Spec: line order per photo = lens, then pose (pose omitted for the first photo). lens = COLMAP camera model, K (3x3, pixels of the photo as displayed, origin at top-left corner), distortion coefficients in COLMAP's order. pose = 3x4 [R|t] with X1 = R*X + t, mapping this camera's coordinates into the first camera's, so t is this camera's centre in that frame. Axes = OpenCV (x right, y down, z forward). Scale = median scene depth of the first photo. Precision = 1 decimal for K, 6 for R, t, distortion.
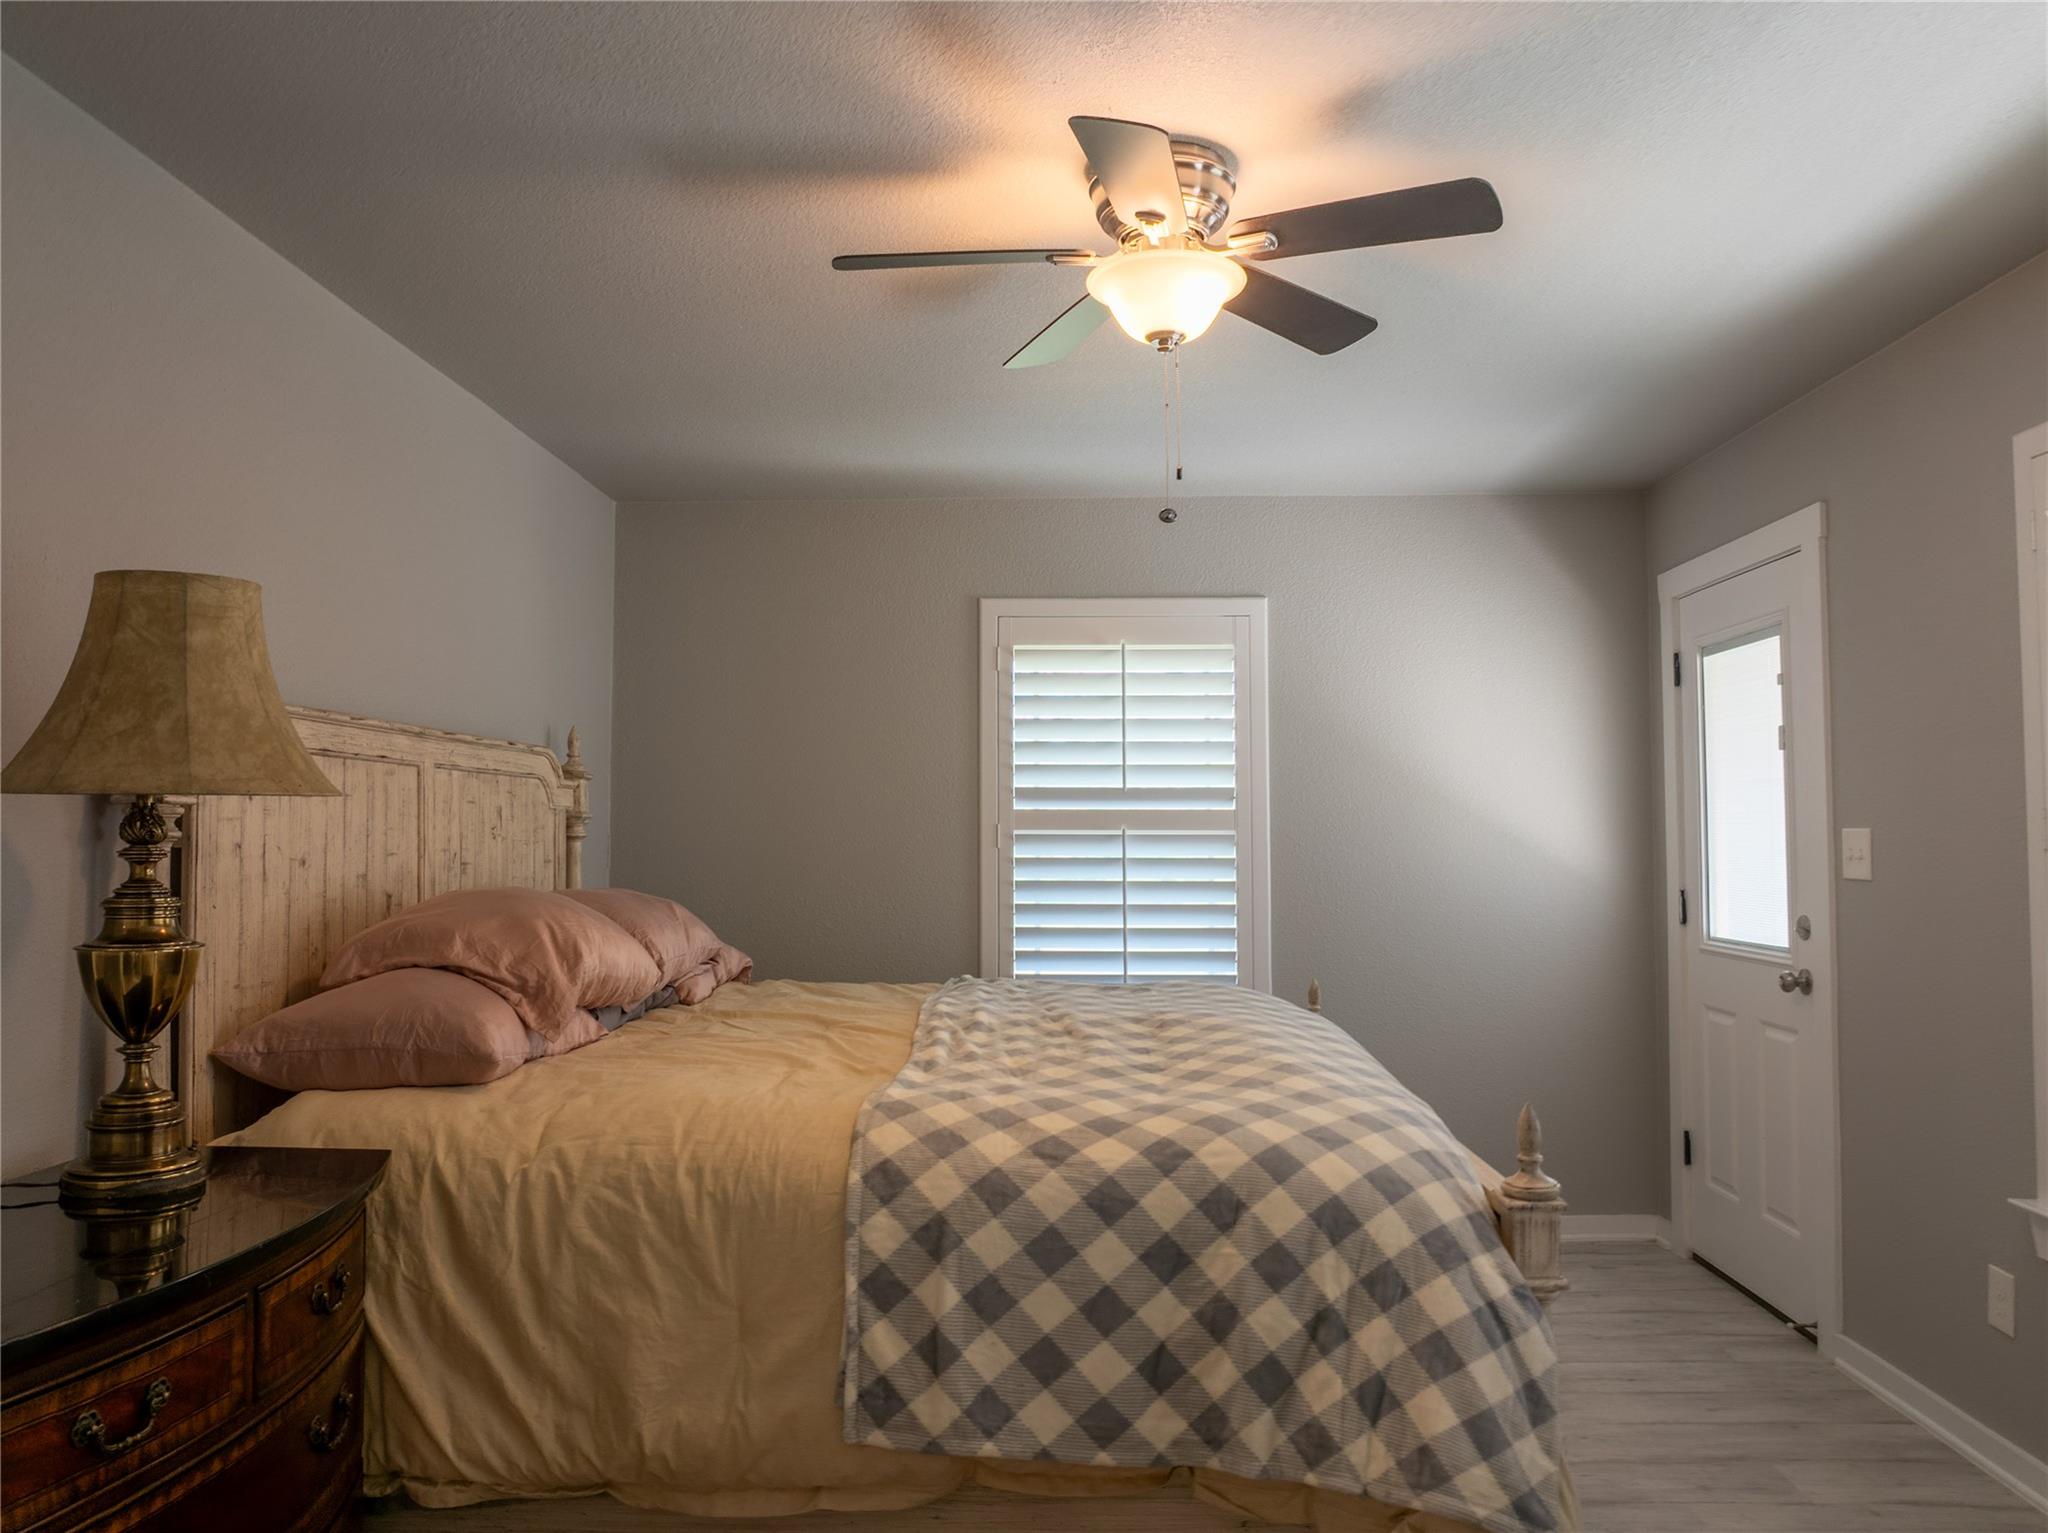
lens RADIAL K [[1445.7, 0, 1011.3], [0, 1445.7, 770.8], [0, 0, 1]] dist [-0.027688, -0.003687]
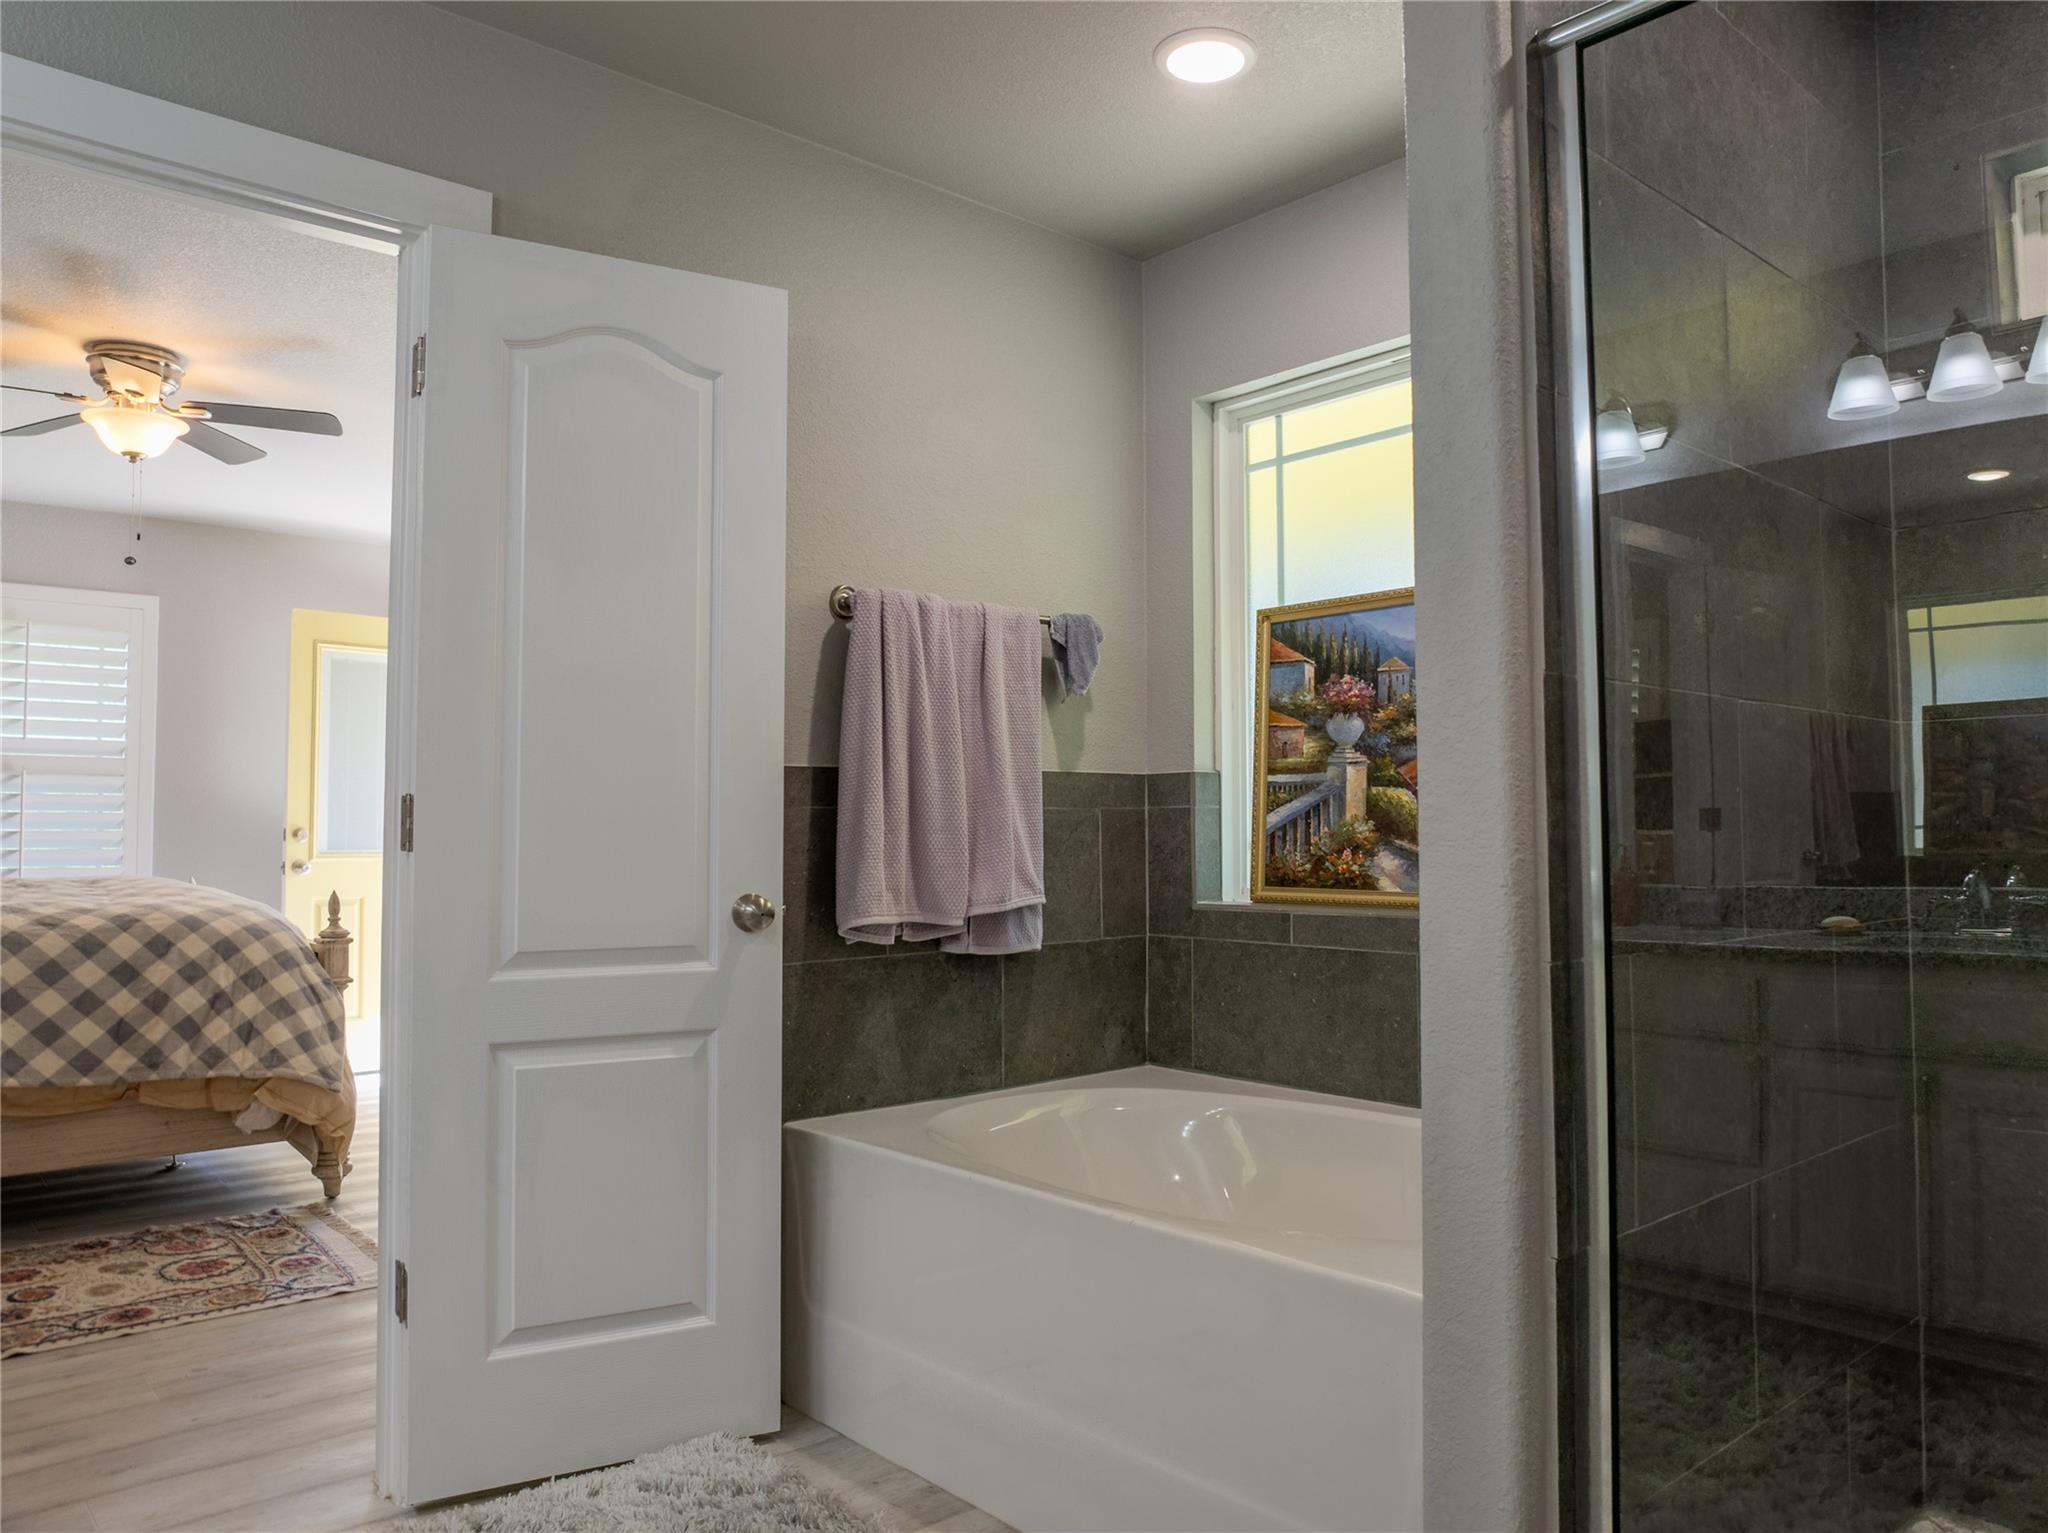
lens RADIAL K [[1445.7, 0, 1006.4], [0, 1445.7, 773.2], [0, 0, 1]] dist [-0.027688, -0.003687]
pose [[0.725851, 0.037335, 0.686838, -0.337176], [-0.029757, 0.999295, -0.022873, 0.095451], [-0.687208, -0.003835, 0.726451, -1.087880]]
